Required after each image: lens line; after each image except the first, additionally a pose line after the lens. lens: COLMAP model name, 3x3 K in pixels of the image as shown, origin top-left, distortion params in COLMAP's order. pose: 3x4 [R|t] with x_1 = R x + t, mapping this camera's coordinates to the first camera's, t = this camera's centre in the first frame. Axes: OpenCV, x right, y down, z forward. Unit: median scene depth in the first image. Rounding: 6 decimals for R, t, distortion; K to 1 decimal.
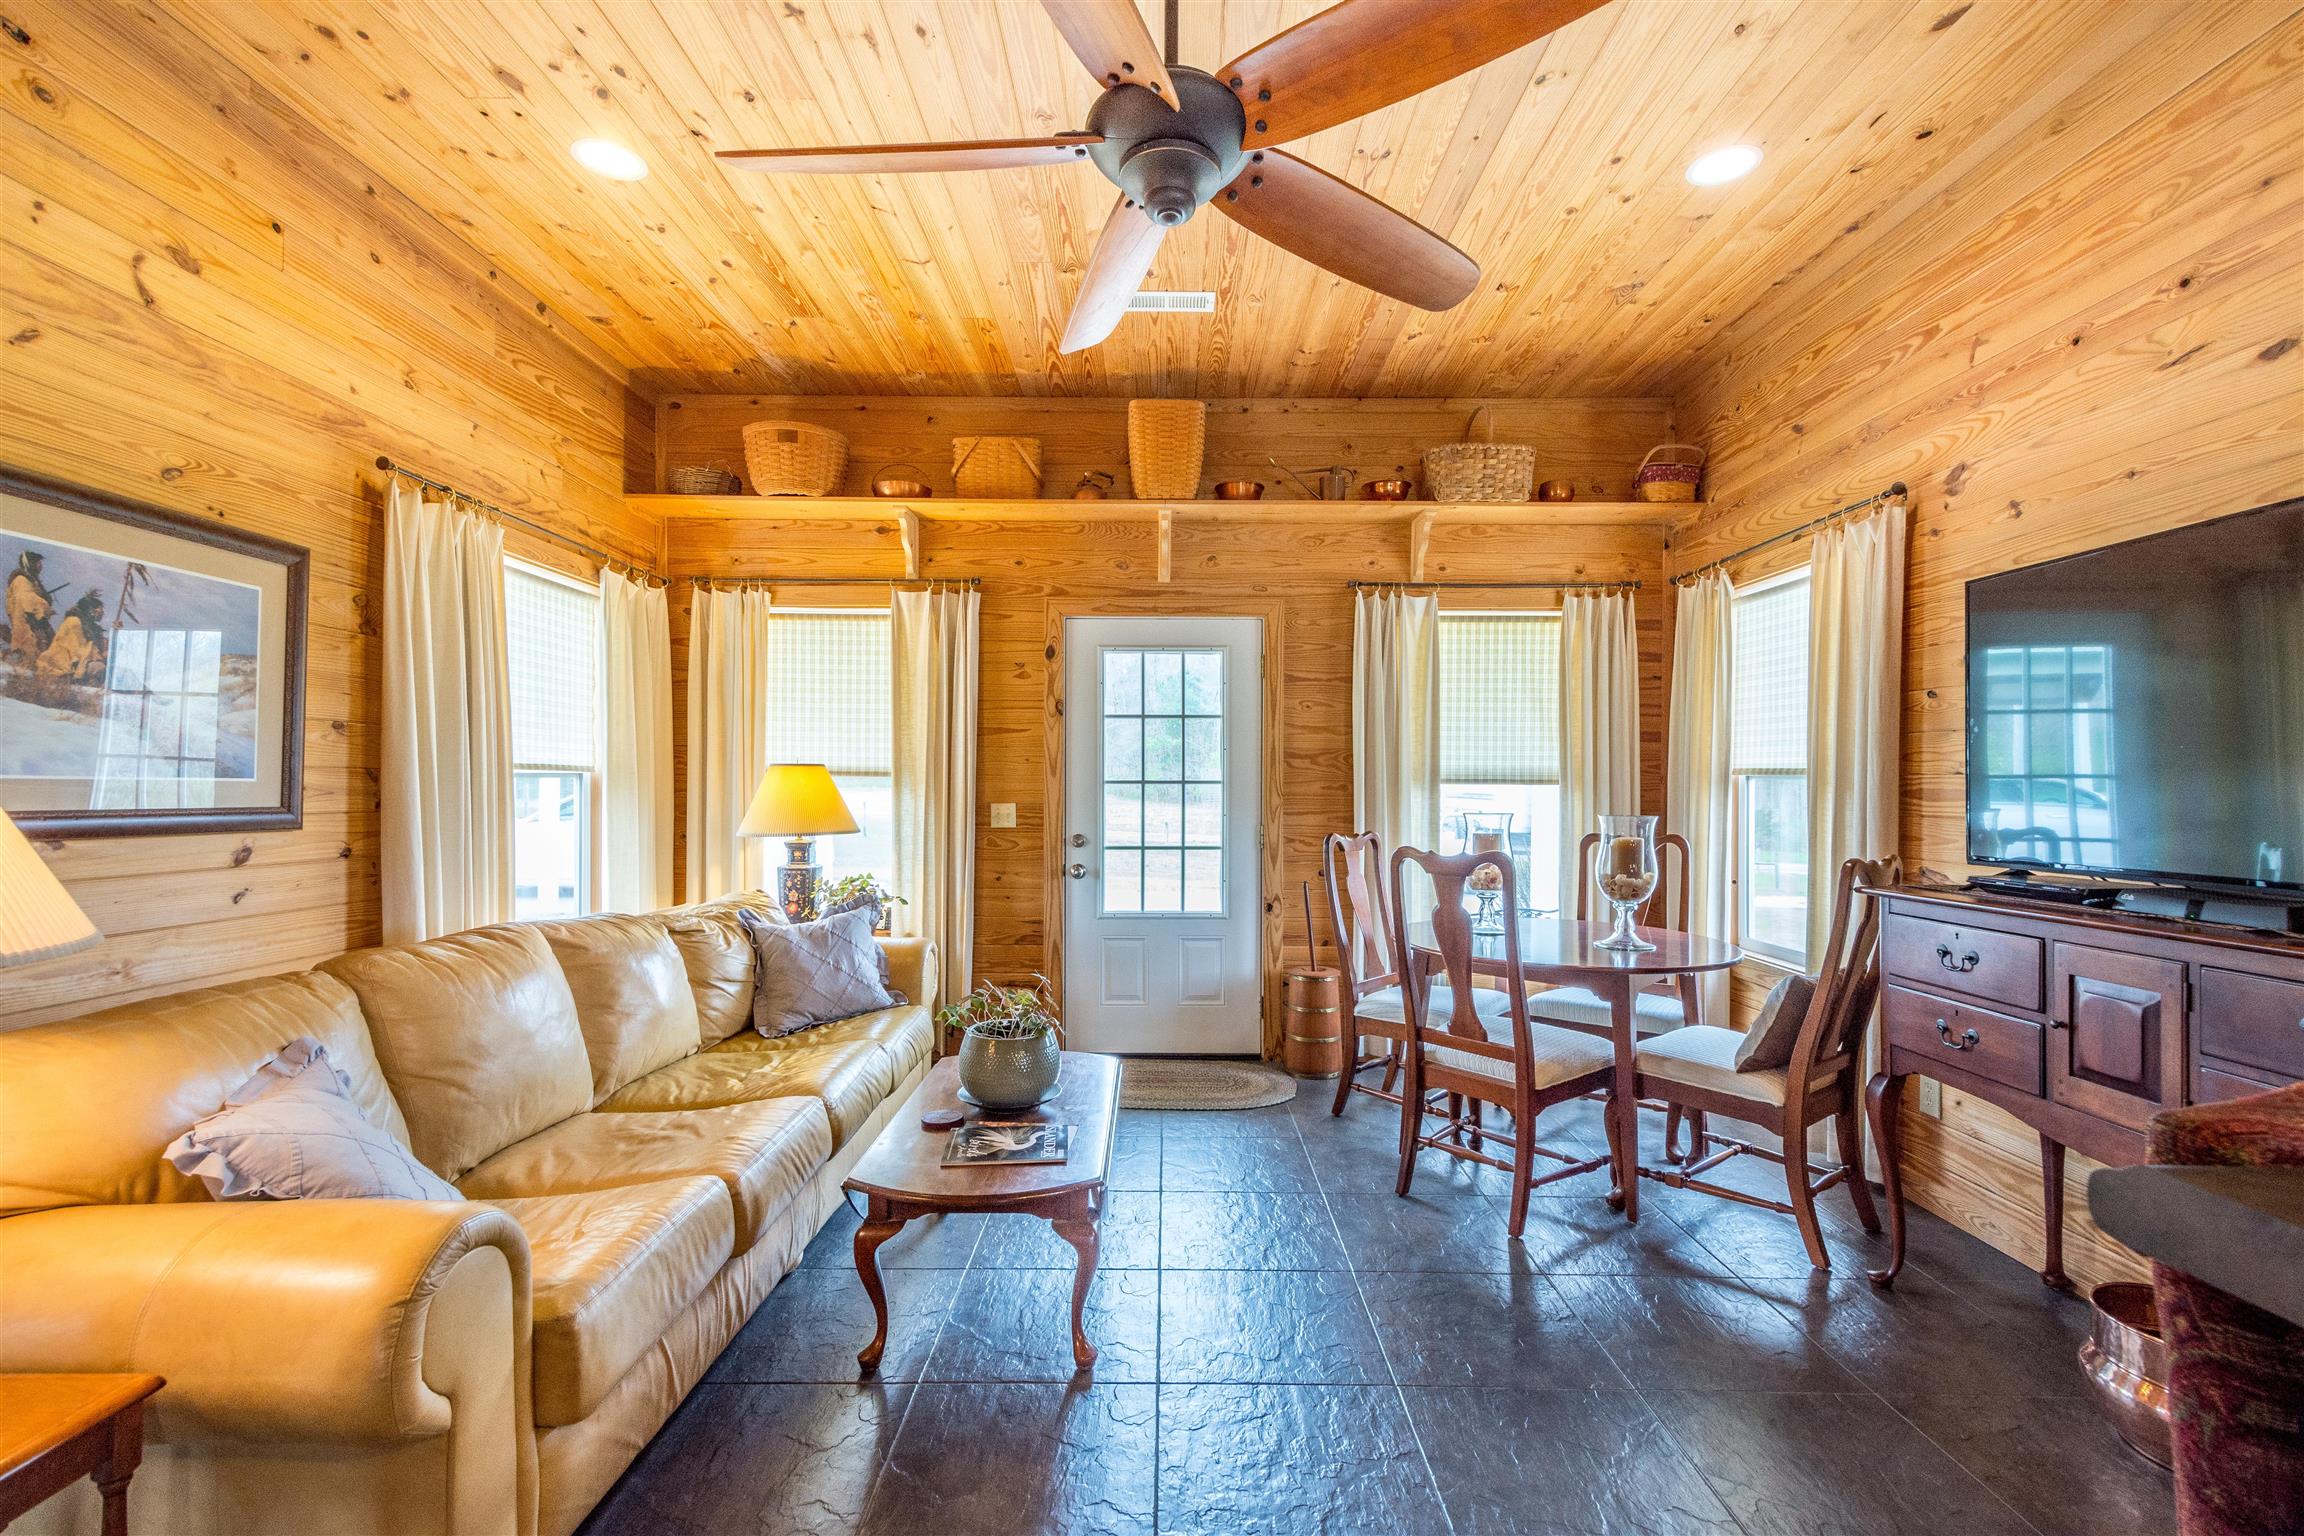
lens RADIAL K [[1005.9, 0, 1154.8], [0, 1005.9, 785.6], [0, 0, 1]] dist [-0.002297, -0.000451]
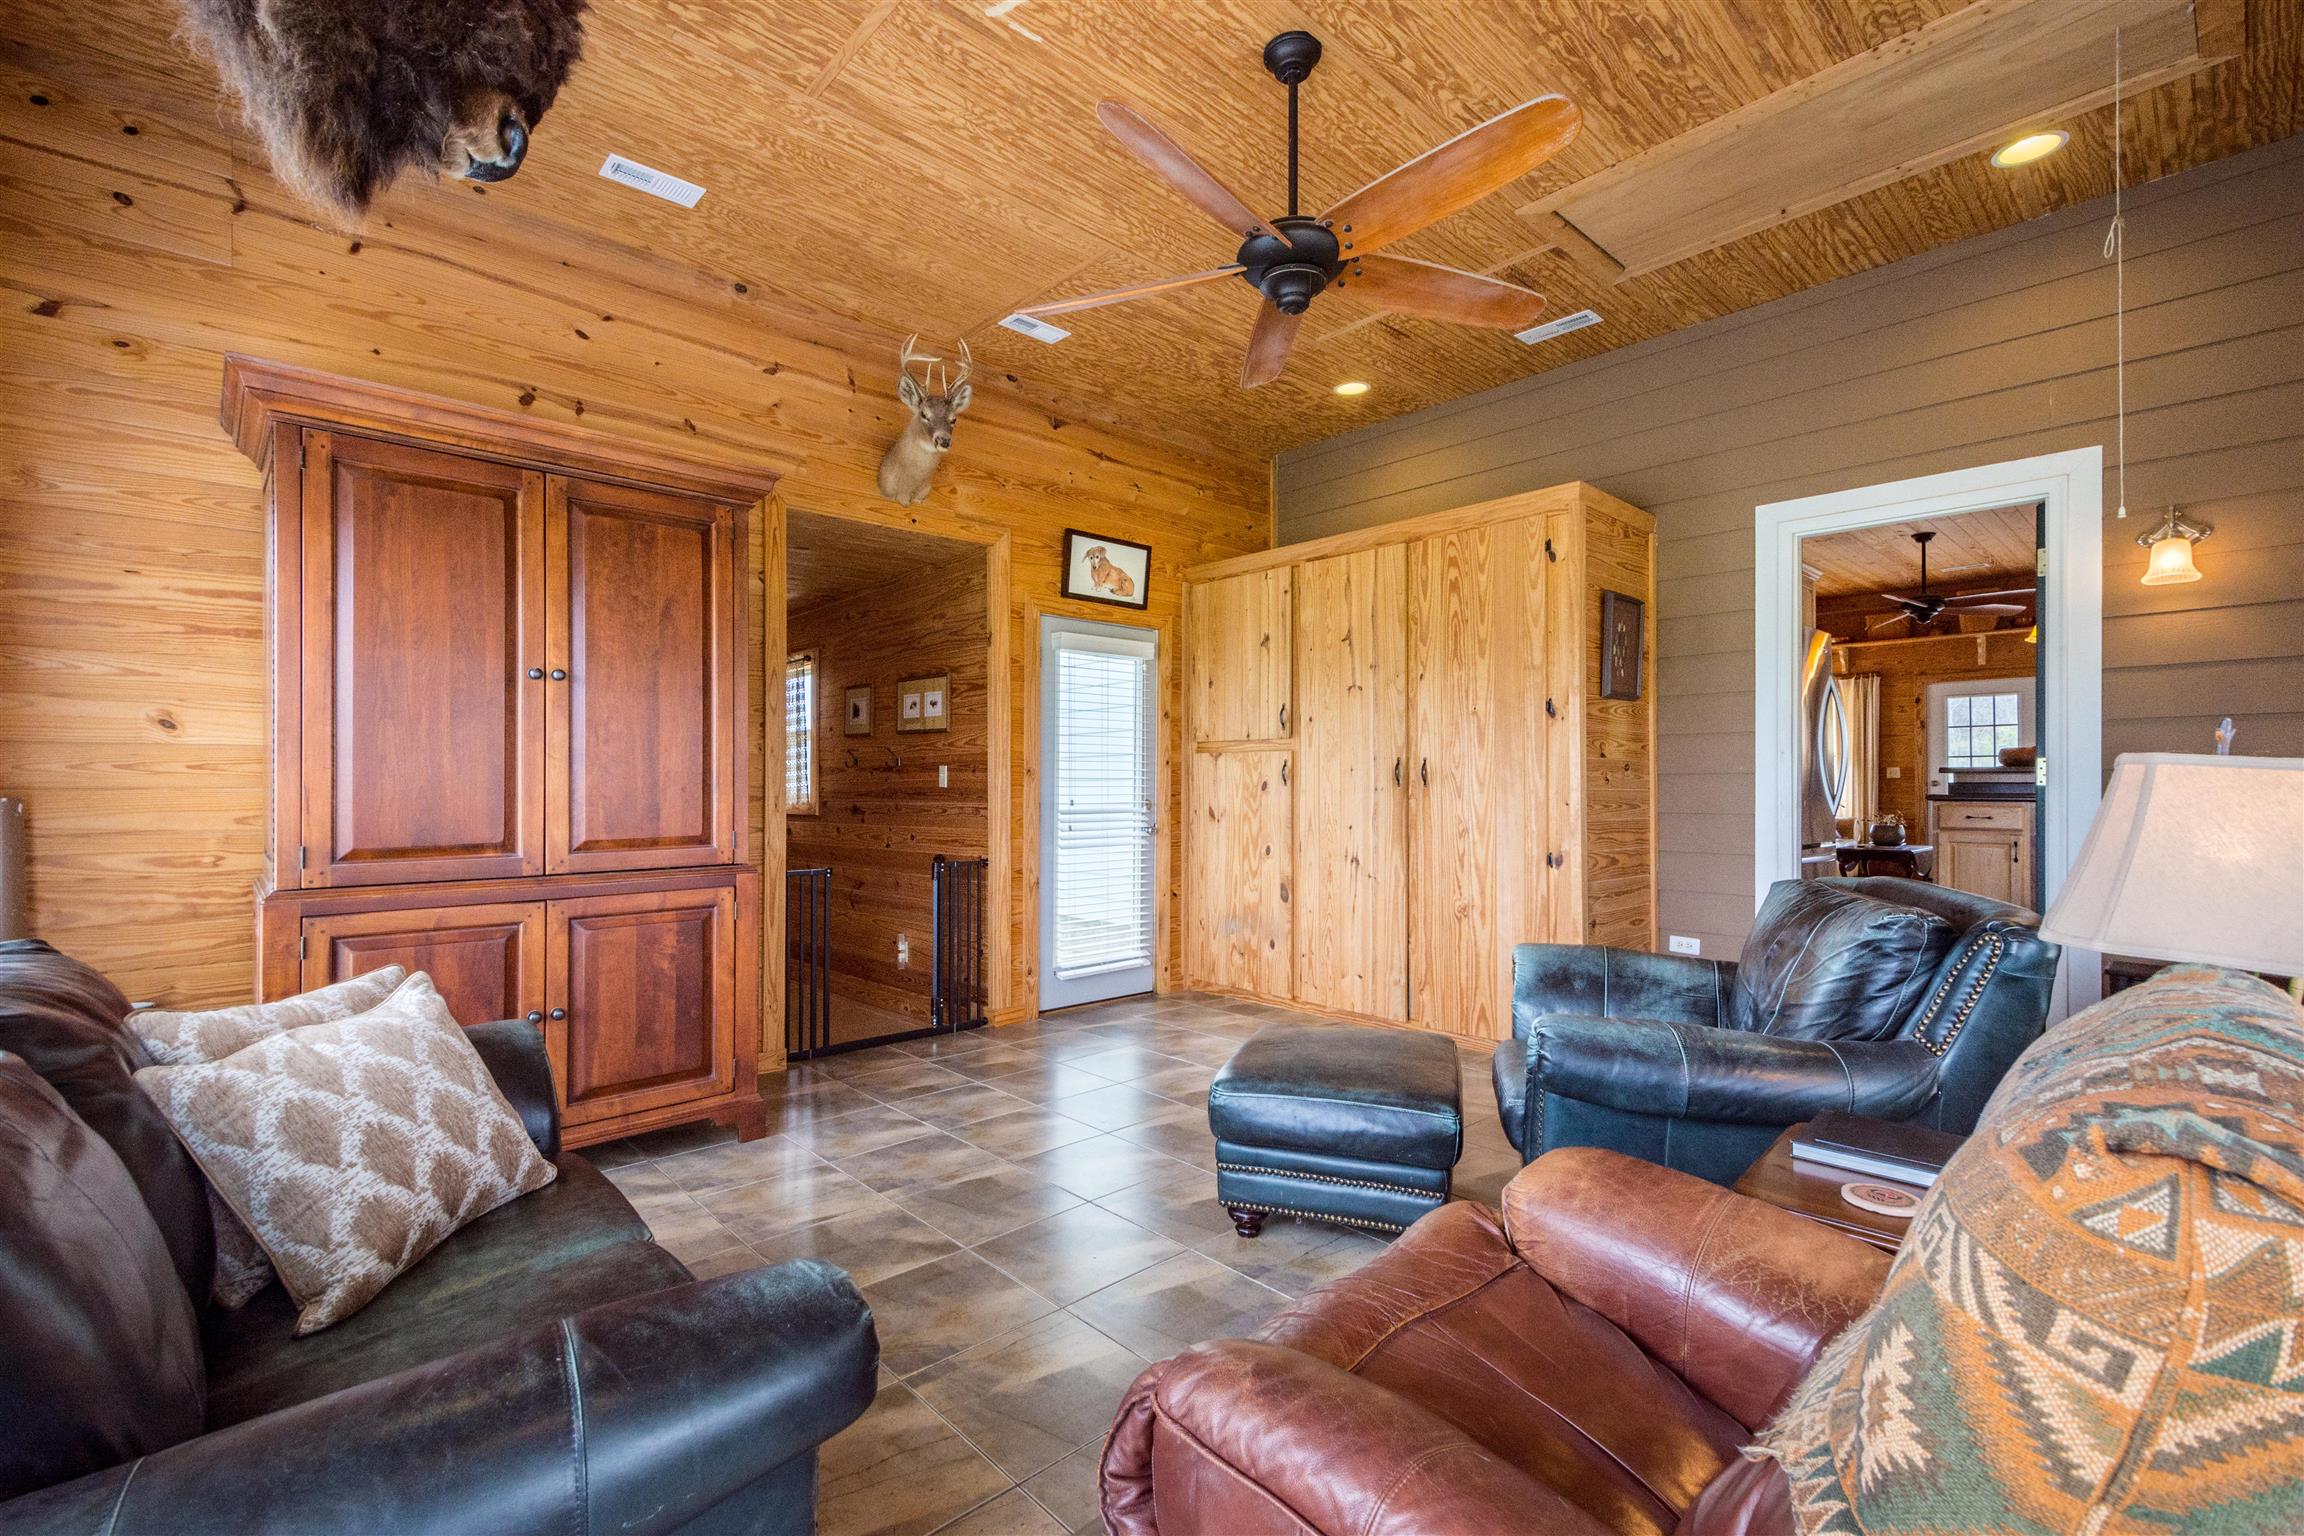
lens RADIAL K [[1005.9, 0, 1151.8], [0, 1005.9, 783.4], [0, 0, 1]] dist [-0.002297, -0.000451]
pose [[0.695878, -0.007169, -0.718124, 0.320329], [0.005755, 0.999974, -0.004406, 0.055433], [0.718137, -0.001067, 0.695901, -1.823227]]
